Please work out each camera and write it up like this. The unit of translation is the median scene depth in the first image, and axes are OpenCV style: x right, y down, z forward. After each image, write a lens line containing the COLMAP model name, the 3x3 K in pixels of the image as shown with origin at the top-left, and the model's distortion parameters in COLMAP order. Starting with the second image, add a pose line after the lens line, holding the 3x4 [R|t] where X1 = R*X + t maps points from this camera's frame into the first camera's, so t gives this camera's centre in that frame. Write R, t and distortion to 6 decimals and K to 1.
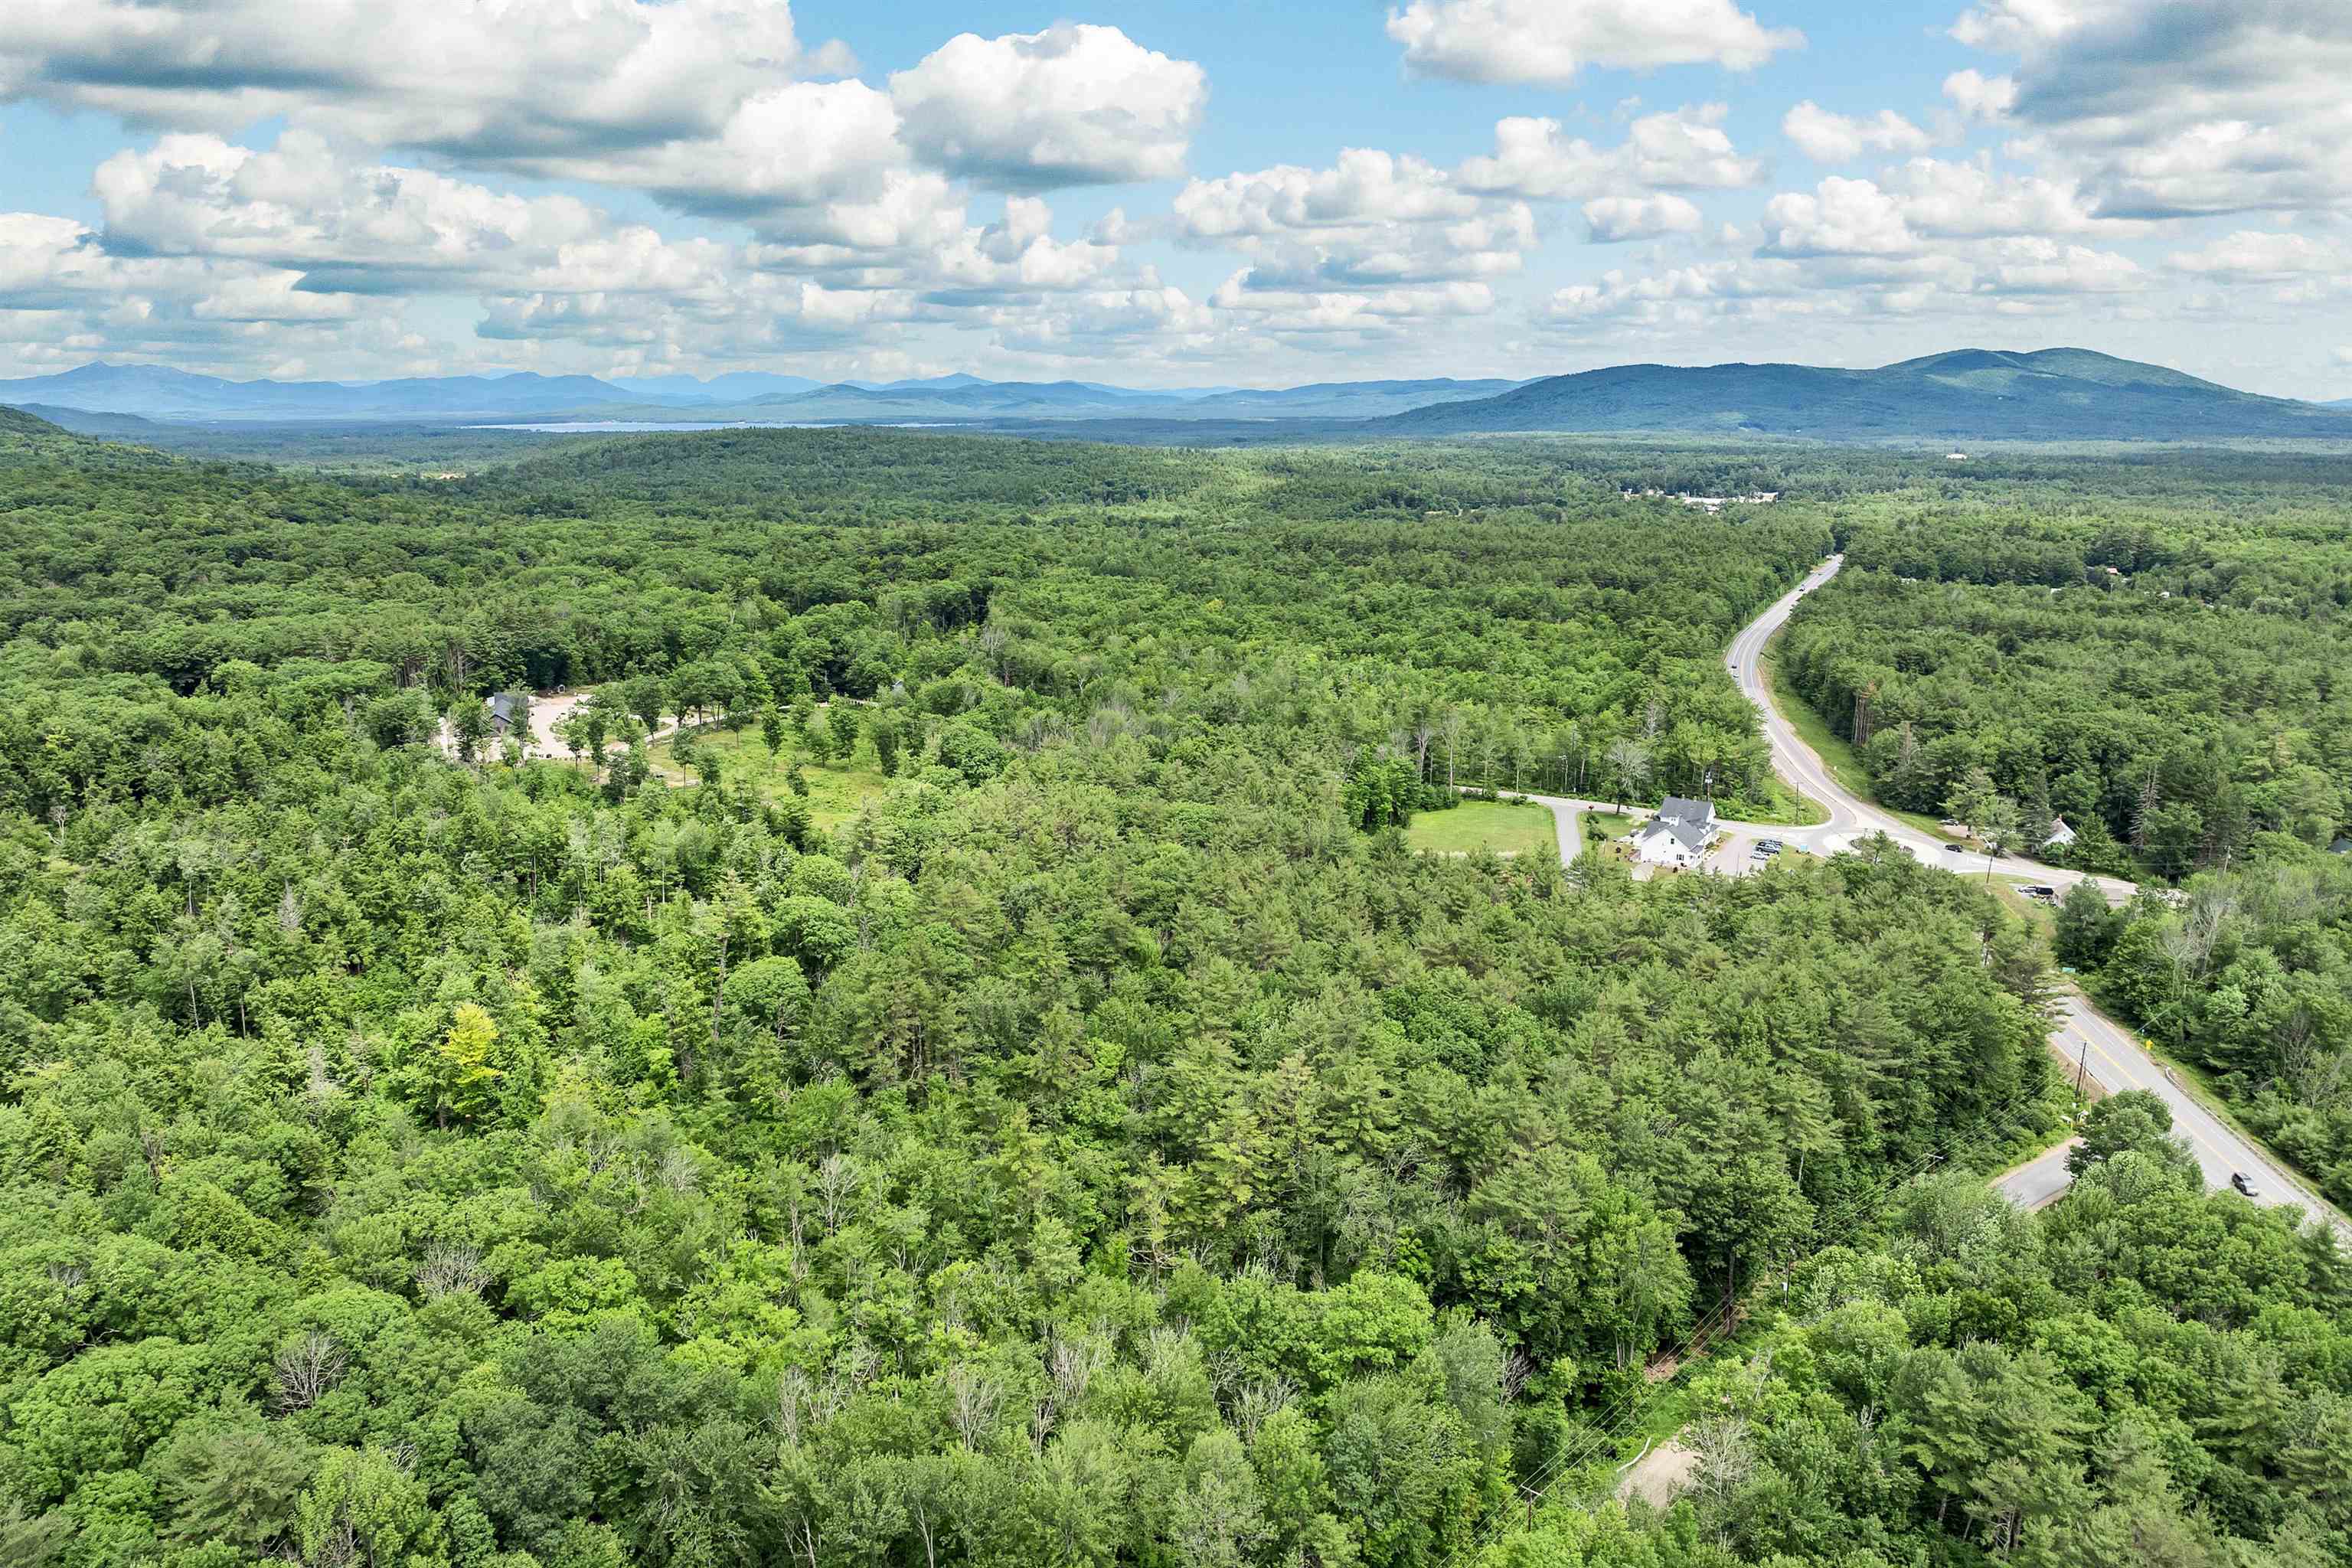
lens RADIAL K [[1707.7, 0, 1176.0], [0, 1707.7, 784.0], [0, 0, 1]] dist [-0.048938, 0.003877]
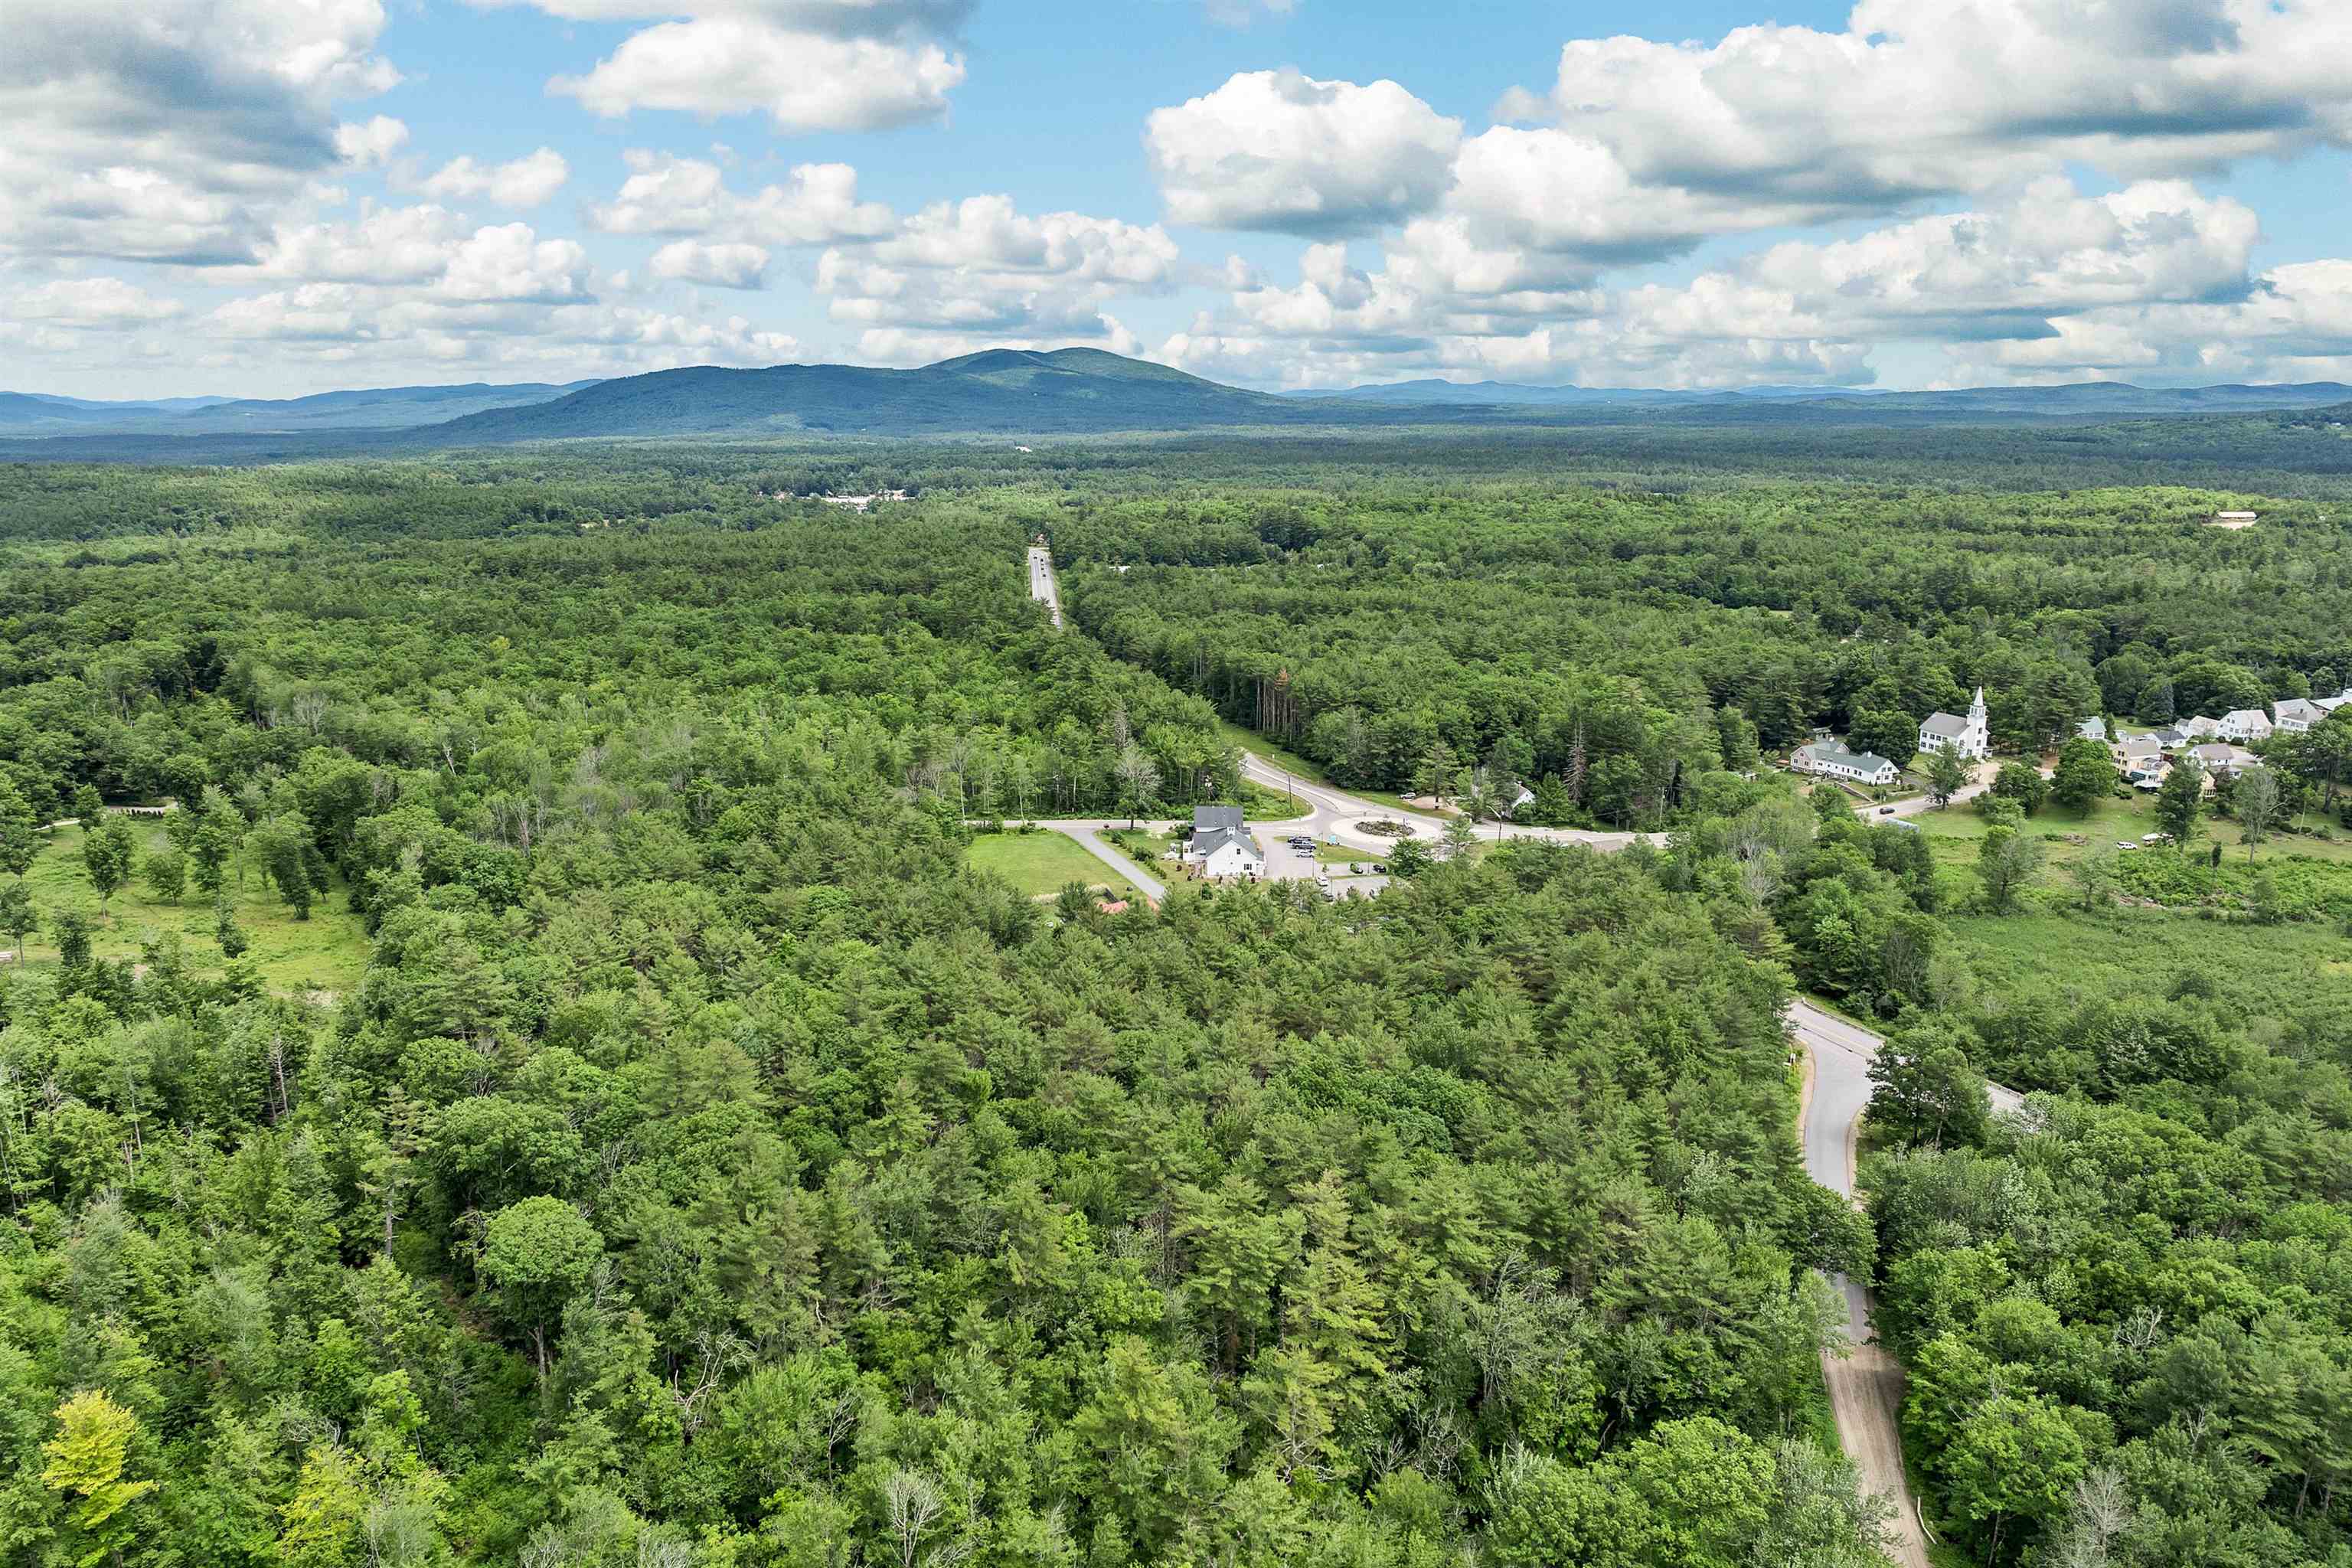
lens RADIAL K [[1707.7, 0, 1176.0], [0, 1707.7, 784.0], [0, 0, 1]] dist [-0.048938, 0.003877]
pose [[0.861086, -0.117220, 0.494763, -0.185929], [0.117782, 0.992581, 0.030174, -0.032784], [-0.494629, 0.032292, 0.868504, 0.144321]]
